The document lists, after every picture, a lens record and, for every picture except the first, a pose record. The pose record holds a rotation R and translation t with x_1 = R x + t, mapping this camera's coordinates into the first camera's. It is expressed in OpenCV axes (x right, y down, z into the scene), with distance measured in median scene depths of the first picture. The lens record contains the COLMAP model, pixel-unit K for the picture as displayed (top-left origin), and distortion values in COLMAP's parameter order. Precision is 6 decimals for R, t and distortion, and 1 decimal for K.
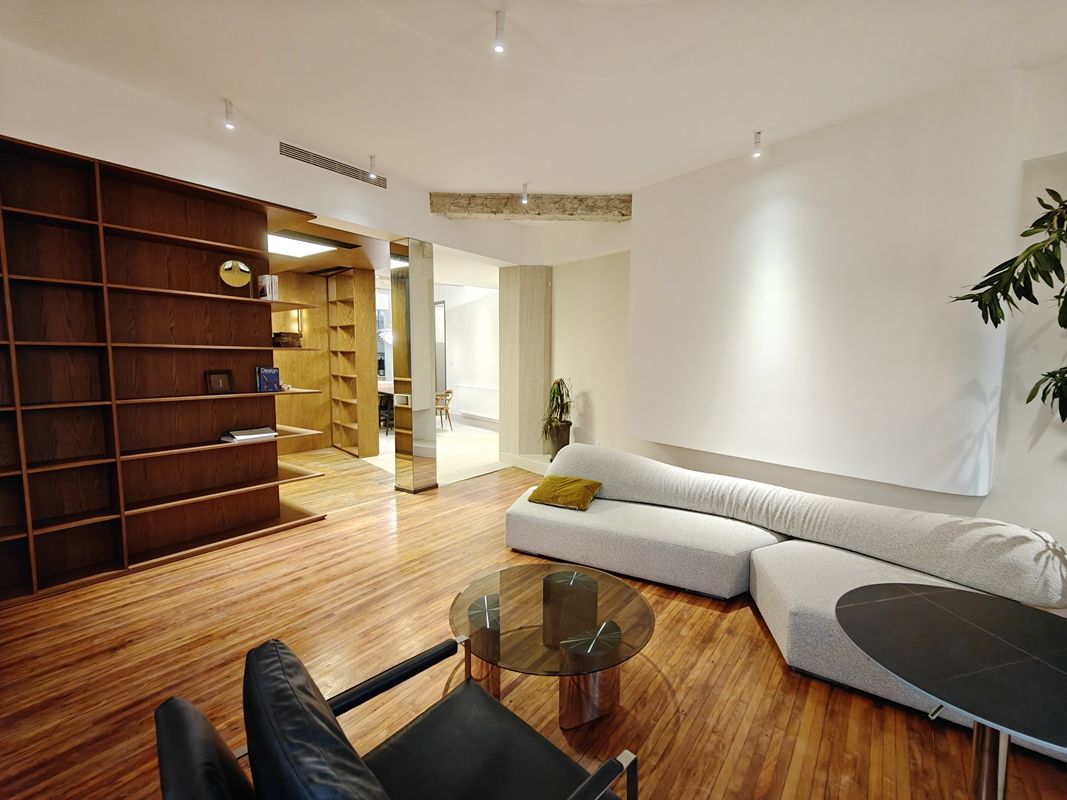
lens RADIAL K [[461.8, 0, 541.2], [0, 461.8, 407.9], [0, 0, 1]] dist [0.008351, -0.003059]
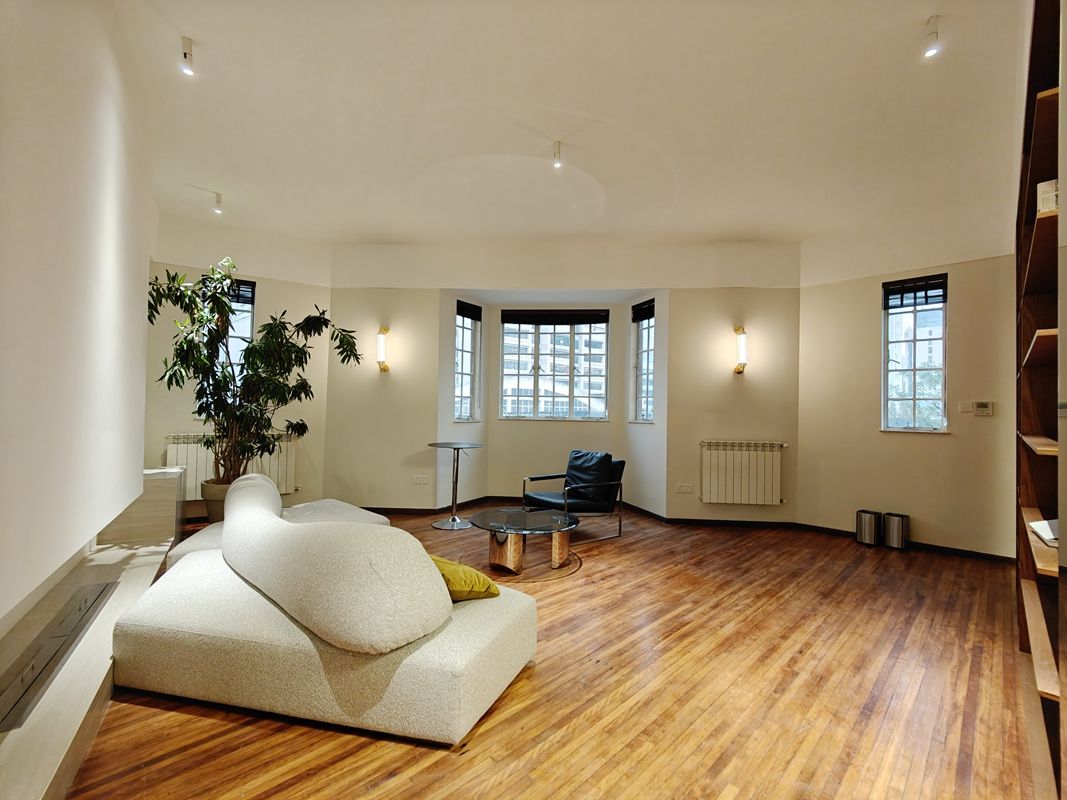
lens RADIAL K [[461.8, 0, 541.7], [0, 461.8, 404.9], [0, 0, 1]] dist [0.008351, -0.003059]
pose [[-0.990210, -0.024667, 0.137390, -0.198331], [-0.010835, 0.994875, 0.100527, -0.137646], [-0.139166, 0.098054, -0.985403, 1.893160]]
